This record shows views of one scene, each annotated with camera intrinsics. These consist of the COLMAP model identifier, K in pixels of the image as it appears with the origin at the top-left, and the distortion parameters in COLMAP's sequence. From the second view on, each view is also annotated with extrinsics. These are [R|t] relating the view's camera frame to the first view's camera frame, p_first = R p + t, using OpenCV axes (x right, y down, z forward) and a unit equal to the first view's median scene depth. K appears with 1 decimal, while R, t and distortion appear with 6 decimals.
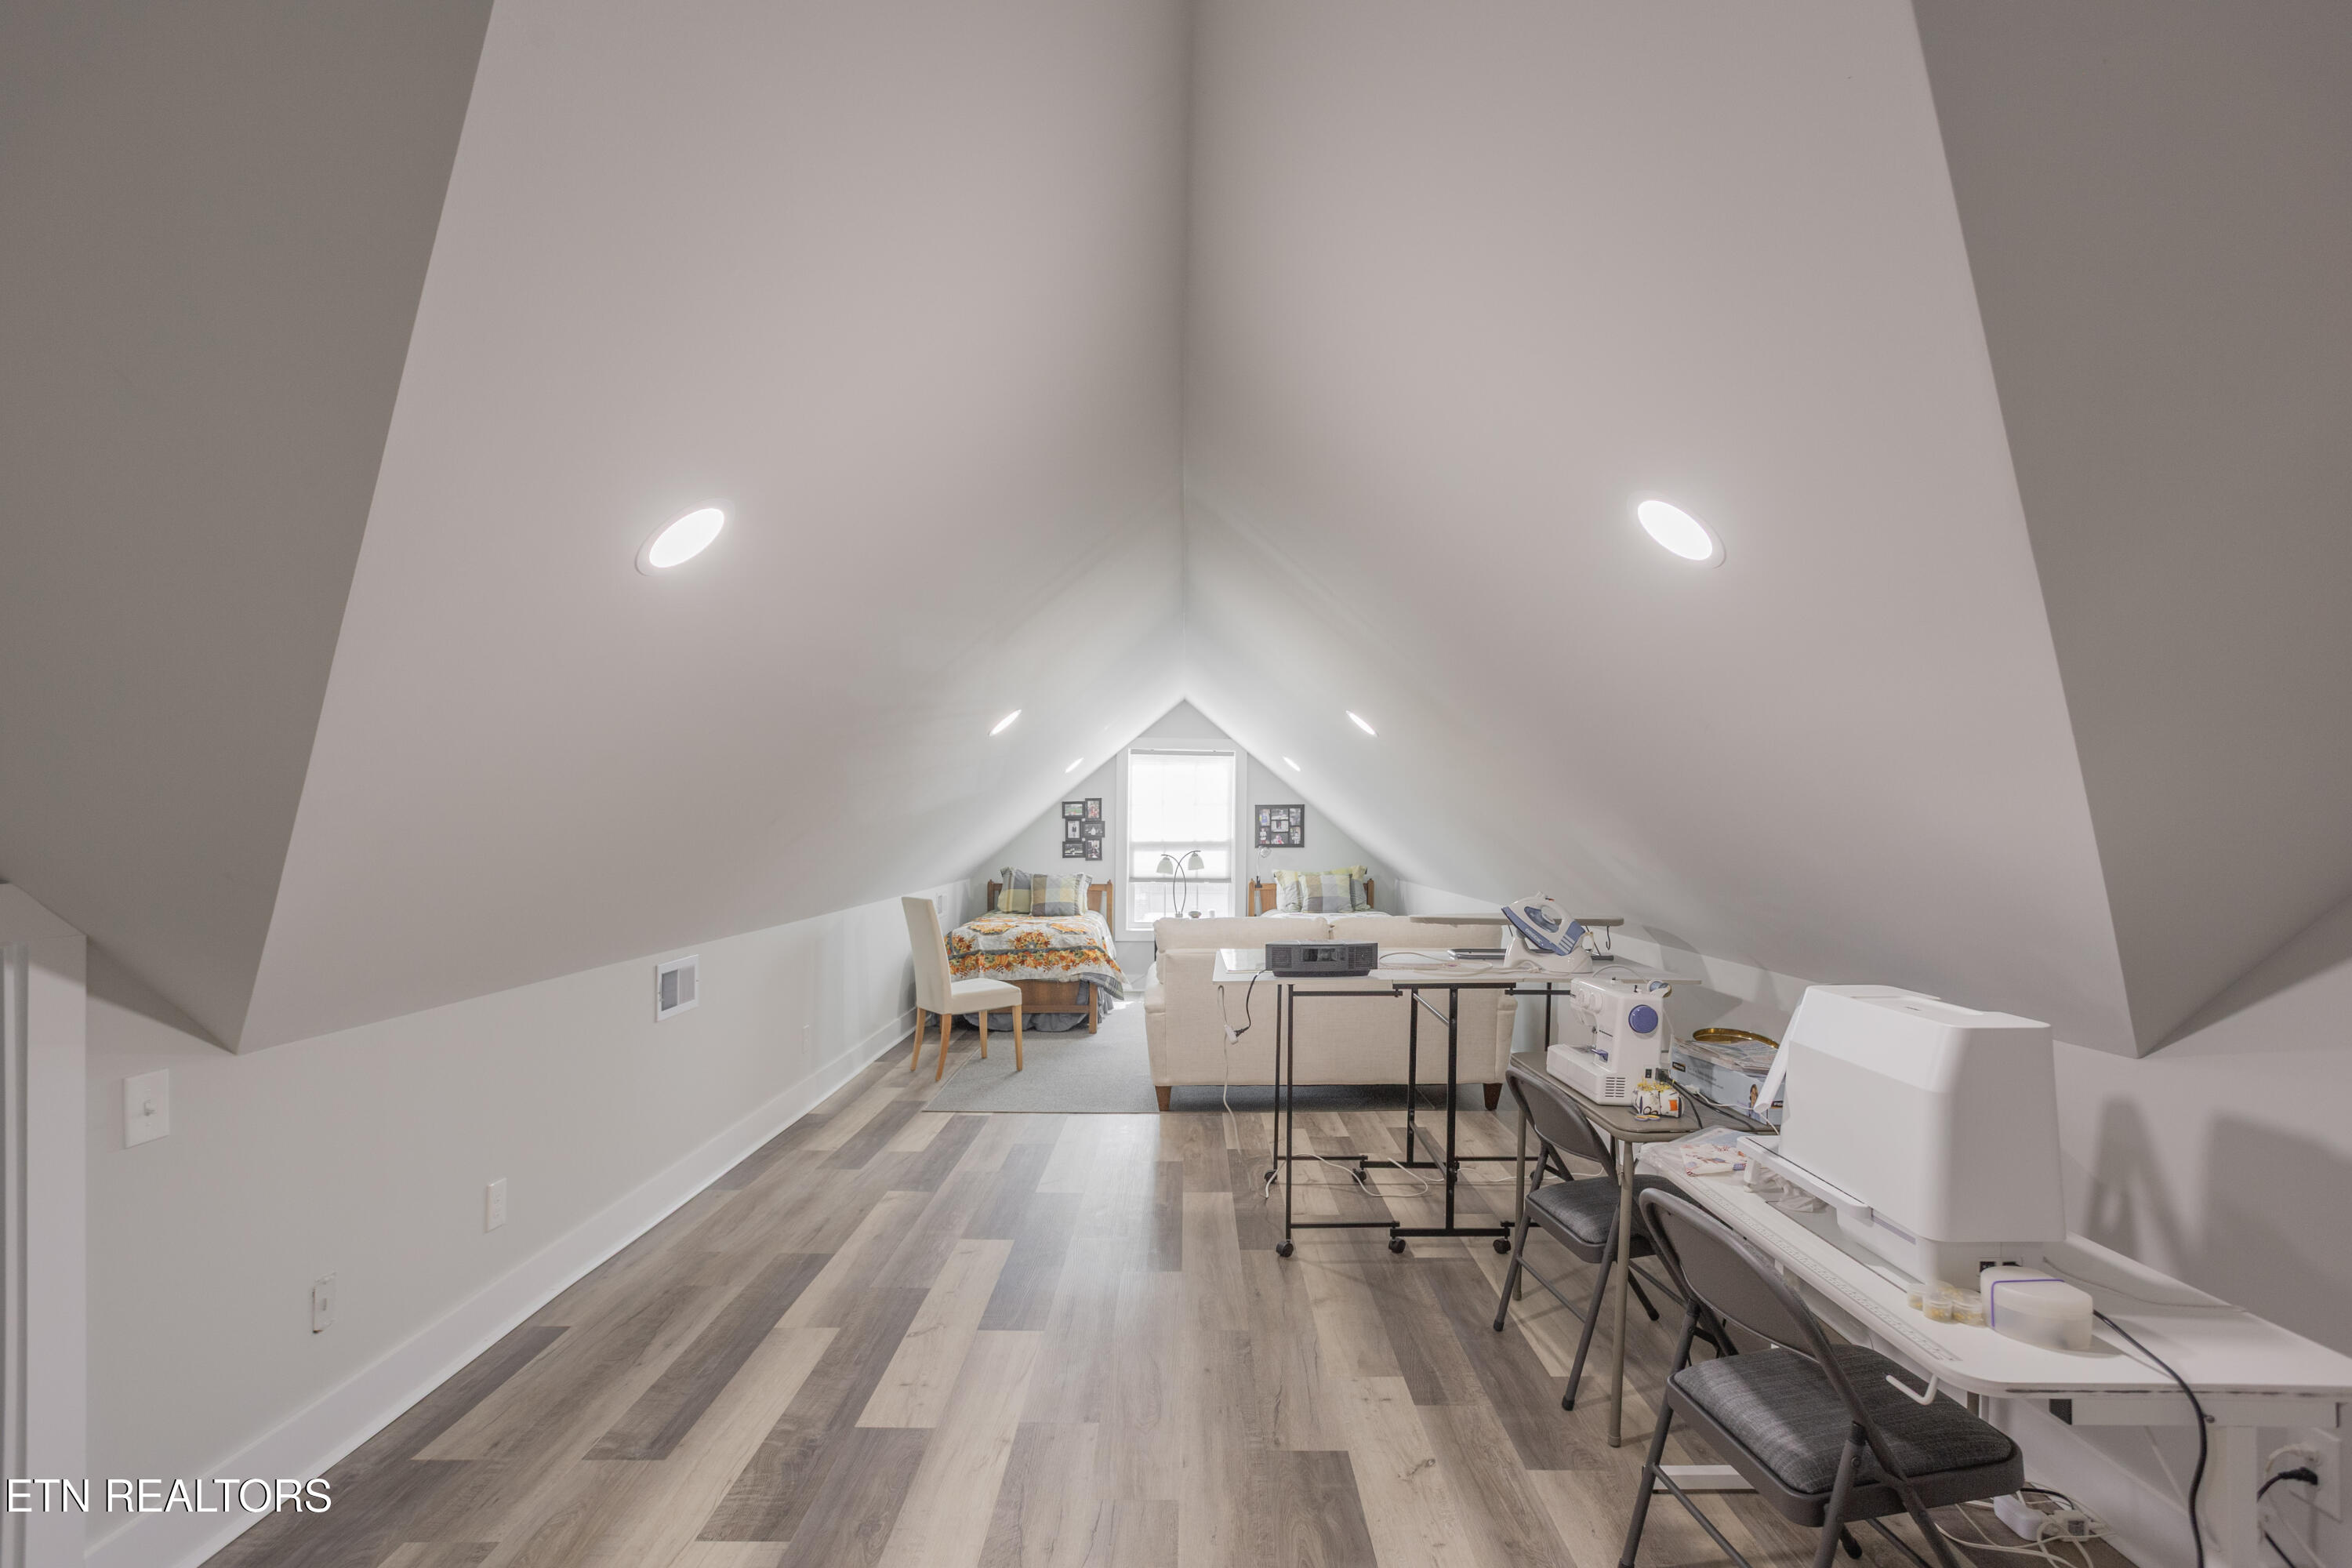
lens RADIAL K [[1140.7, 0, 1187.5], [0, 1140.7, 791.2], [0, 0, 1]] dist [-0.044902, 0.028173]
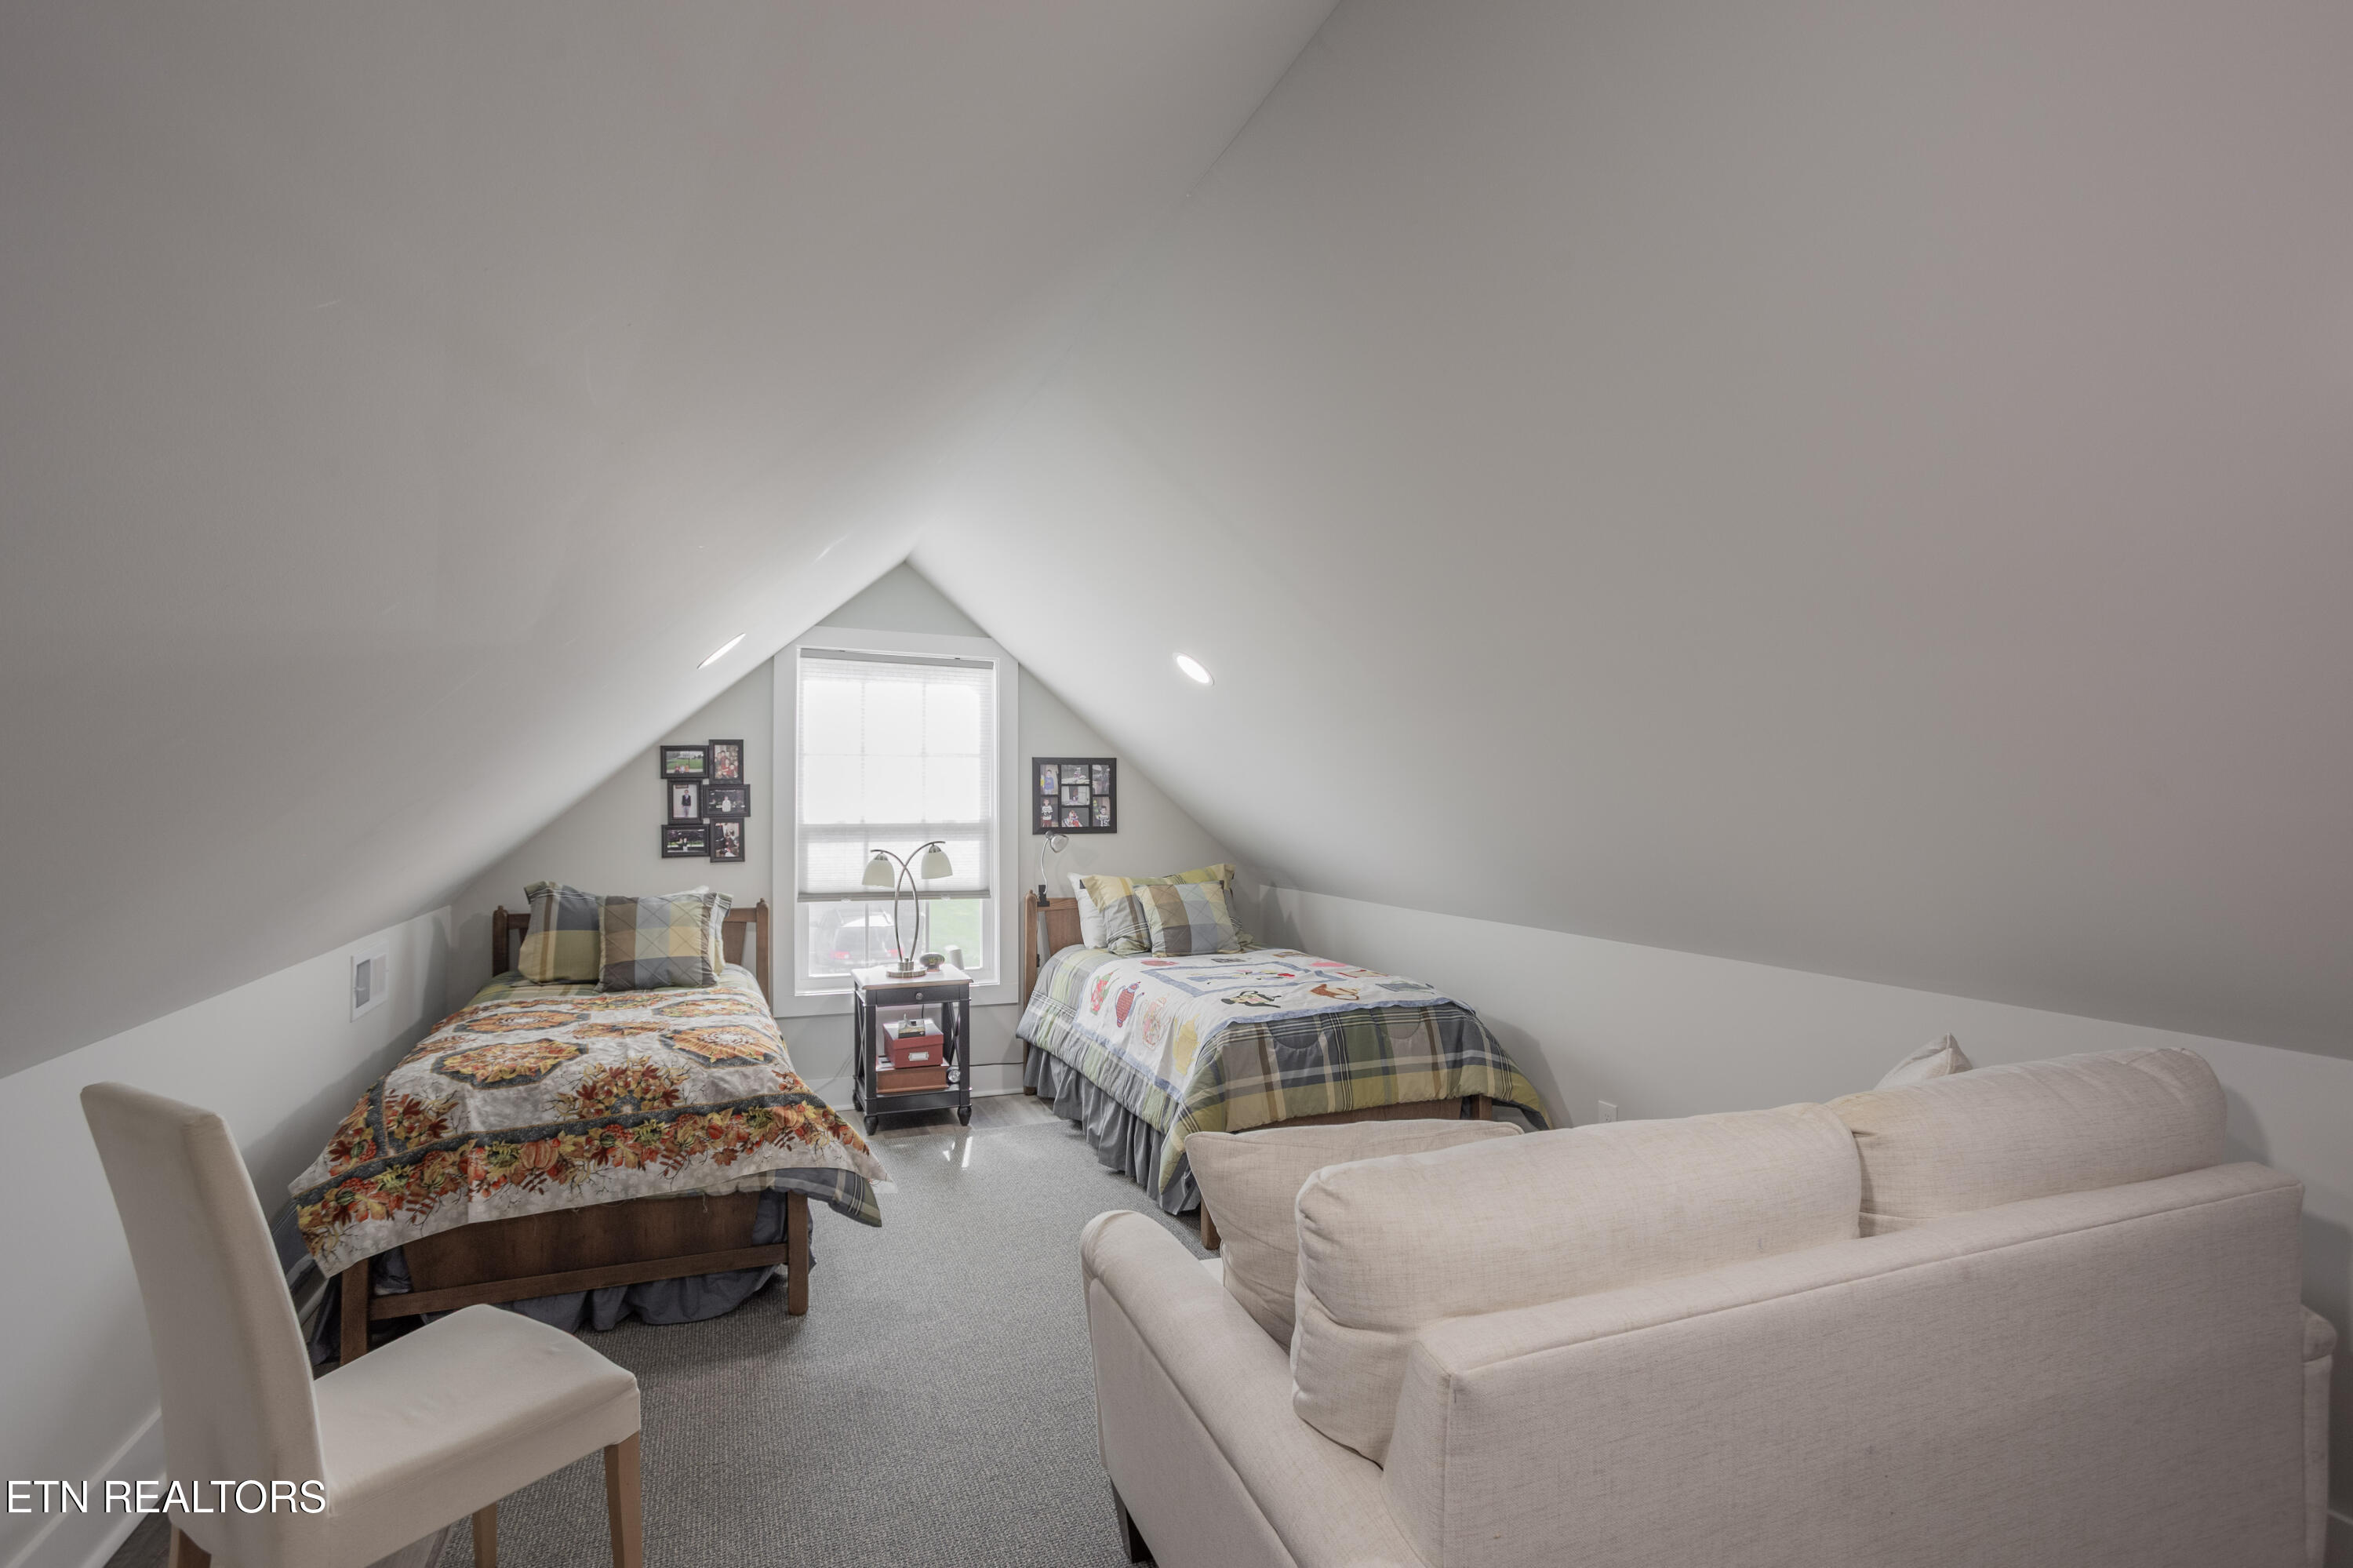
lens RADIAL K [[1141.3, 0, 1160.0], [0, 1141.3, 797.1], [0, 0, 1]] dist [-0.044902, 0.028173]
pose [[0.935302, 0.002621, 0.353842, -0.082743], [-0.012988, 0.999553, 0.026925, 0.015939], [-0.353613, -0.029779, 0.934918, 0.467975]]
